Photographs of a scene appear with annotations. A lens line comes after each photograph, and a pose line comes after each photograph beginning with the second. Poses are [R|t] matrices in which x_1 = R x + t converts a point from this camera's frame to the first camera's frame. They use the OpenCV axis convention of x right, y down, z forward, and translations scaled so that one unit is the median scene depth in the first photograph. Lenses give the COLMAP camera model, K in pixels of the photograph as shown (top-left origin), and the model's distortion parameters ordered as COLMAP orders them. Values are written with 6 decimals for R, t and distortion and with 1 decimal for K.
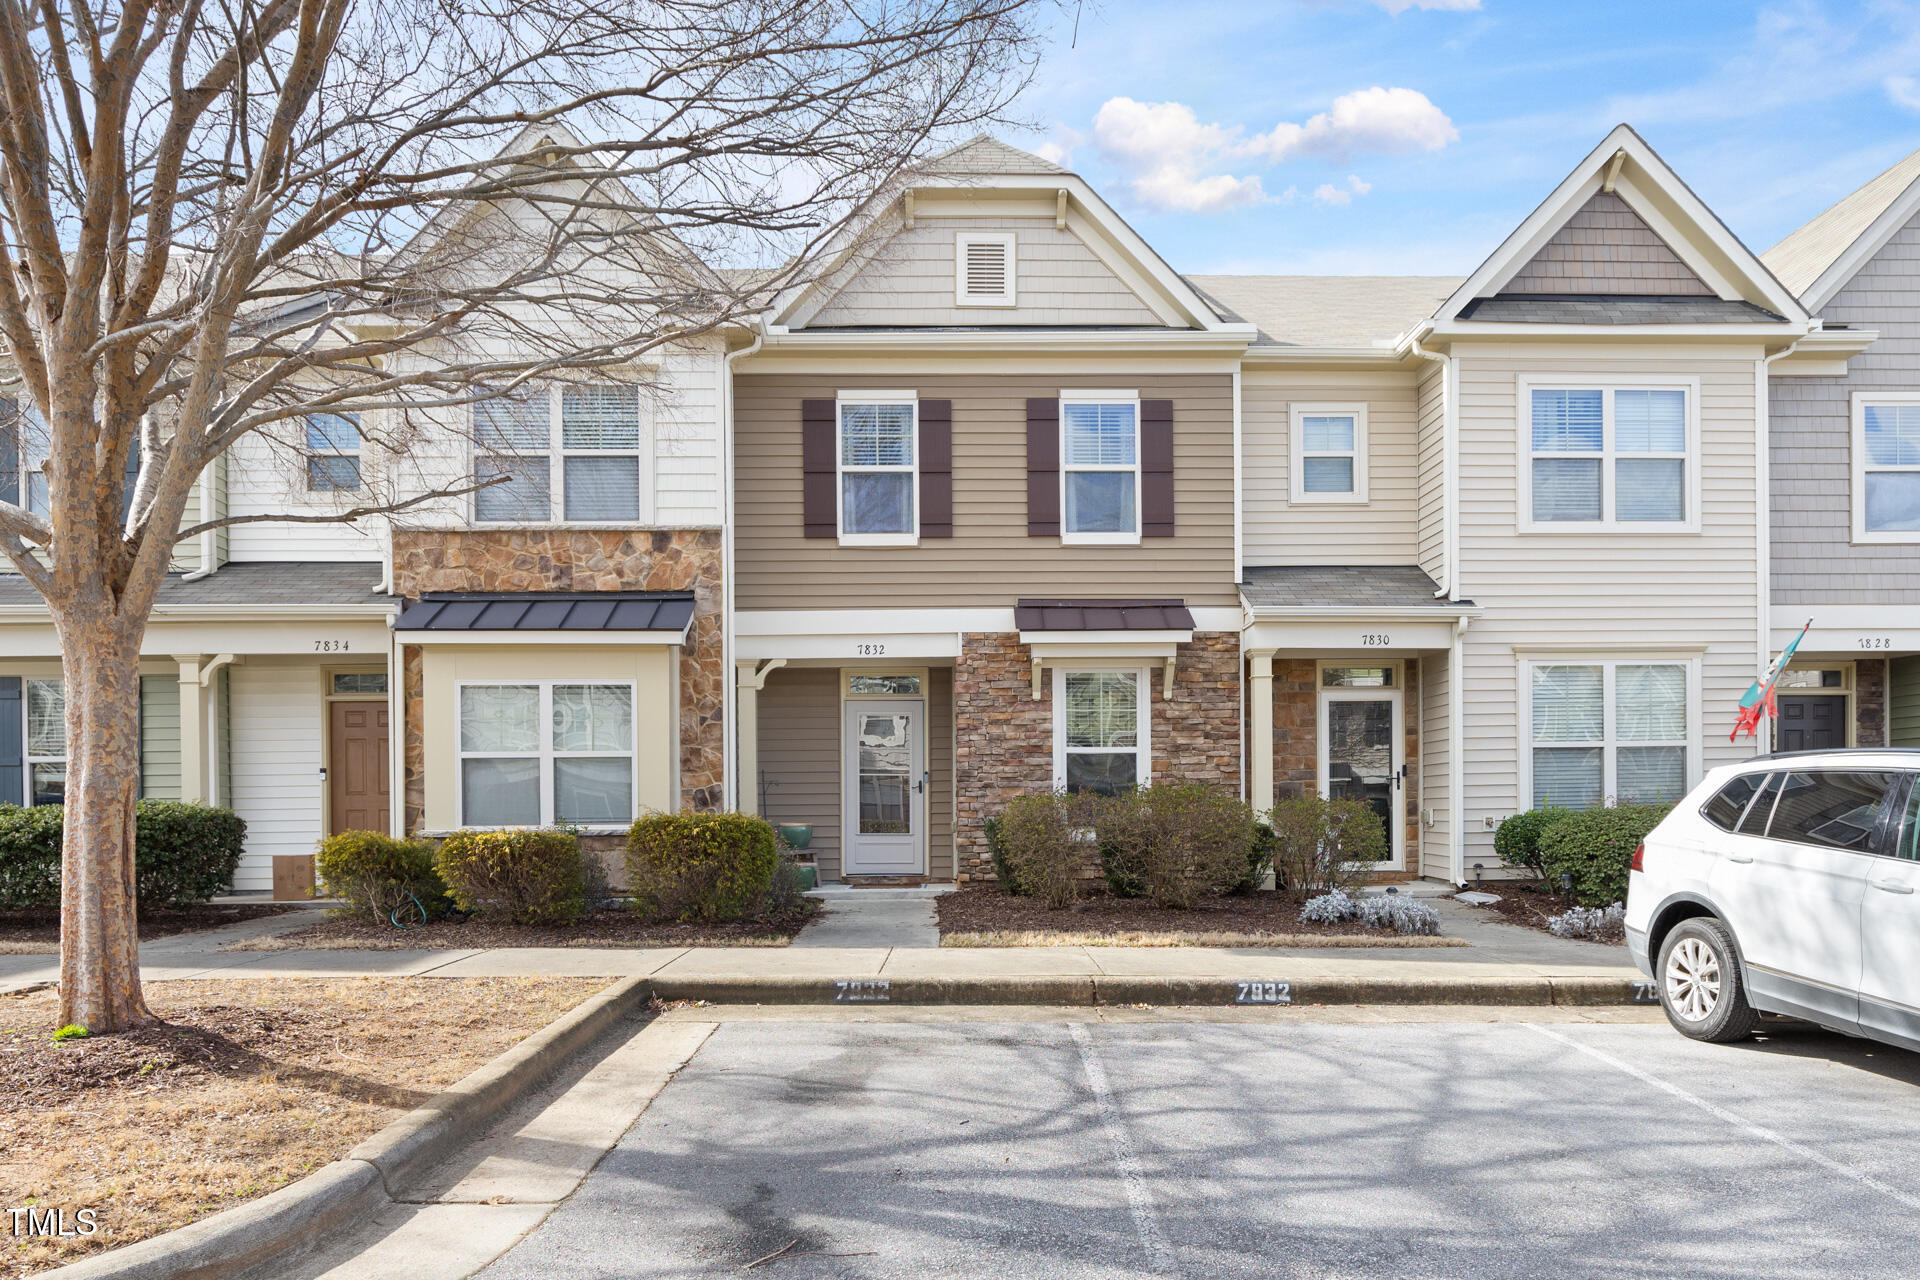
lens RADIAL K [[1883.9, 0, 960.5], [0, 1883.9, 642.1], [0, 0, 1]] dist [-0.002055, 0.000000]
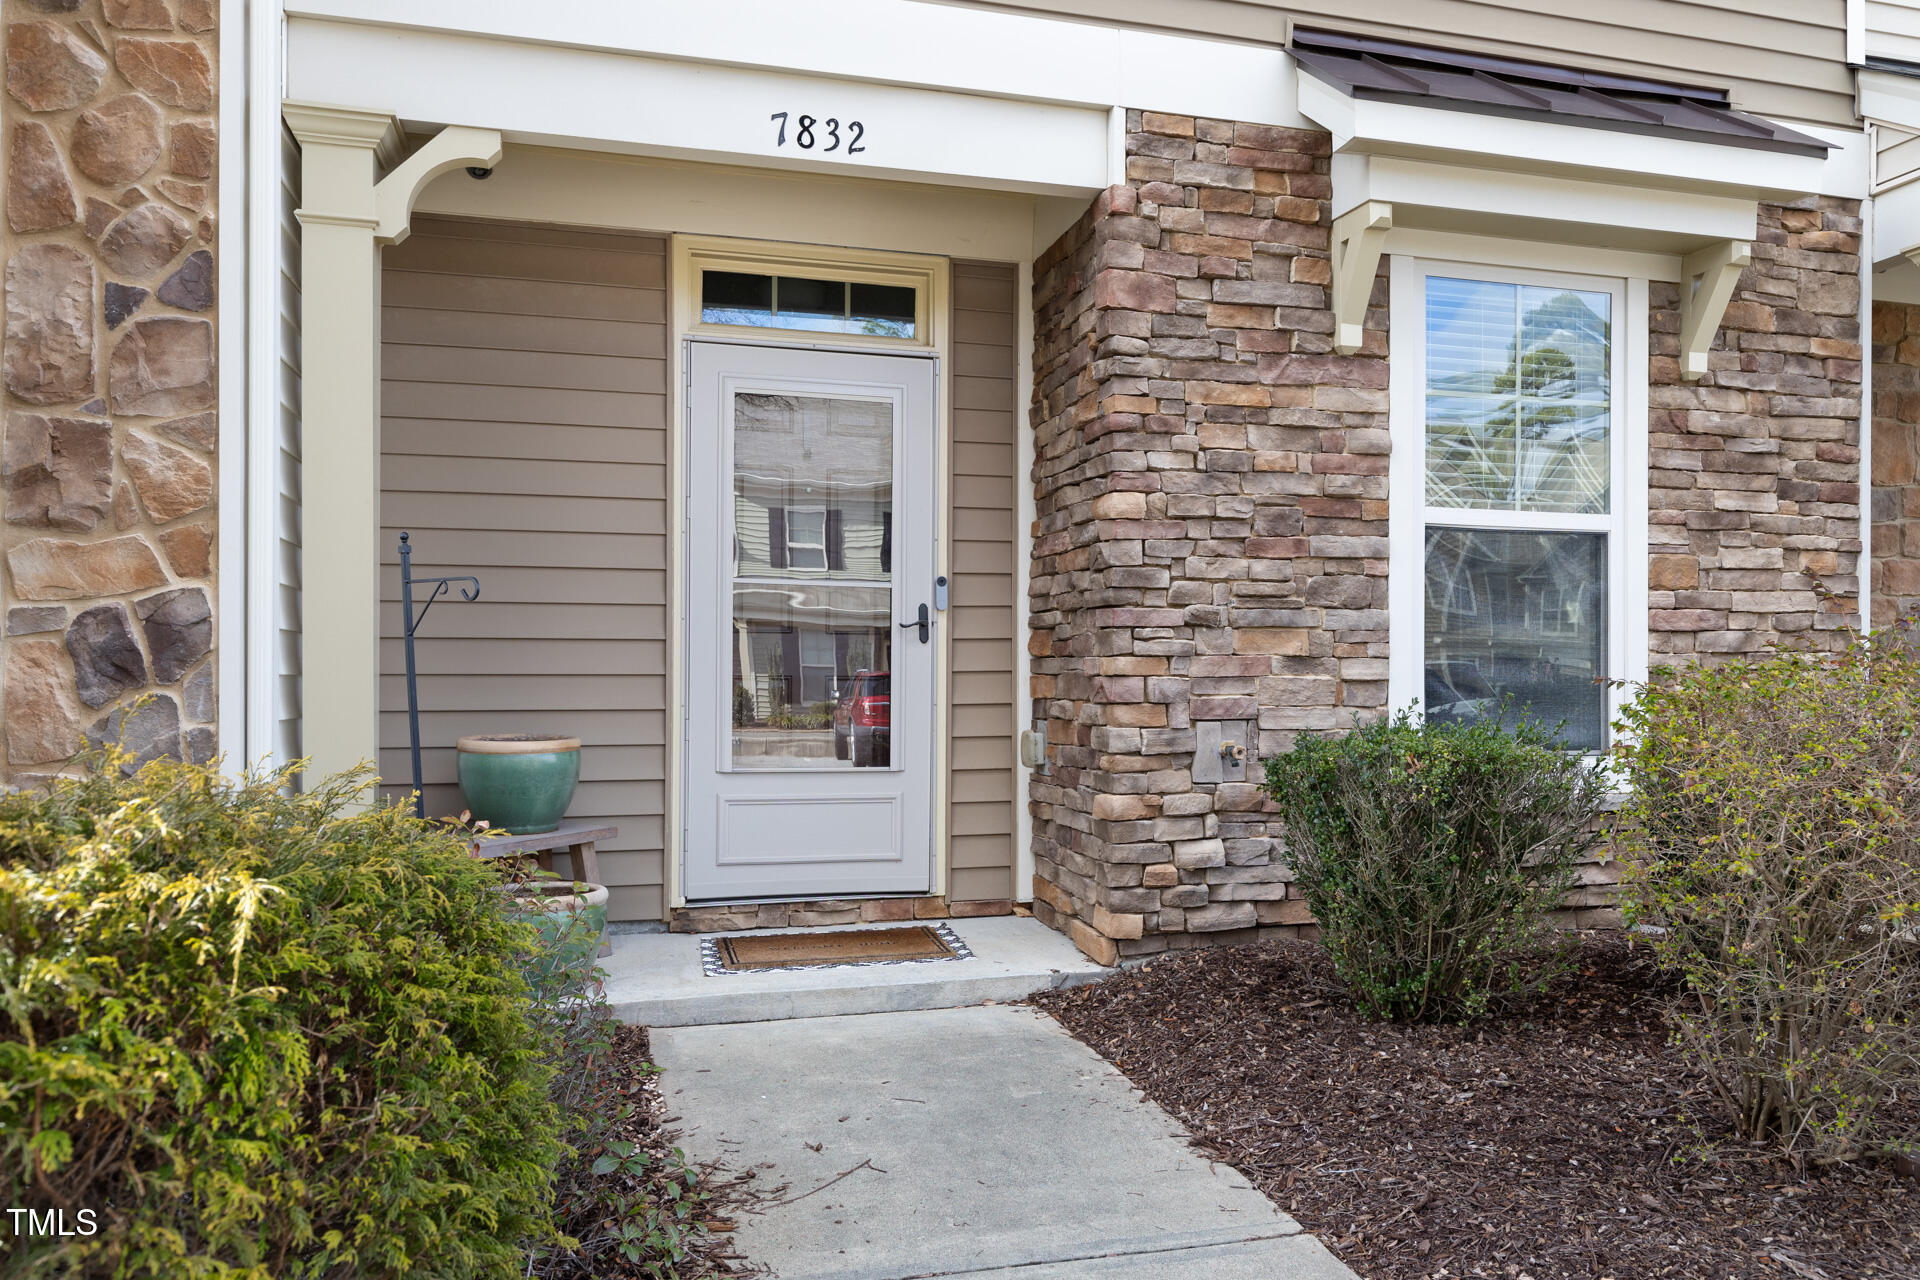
lens RADIAL K [[1356.6, 0, 959.2], [0, 1356.6, 633.0], [0, 0, 1]] dist [0.002779, -0.000123]
pose [[0.955904, 0.017869, 0.293136, -0.086551], [-0.037274, 0.997457, 0.060745, 0.066347], [-0.291305, -0.068993, 0.954139, 0.802496]]
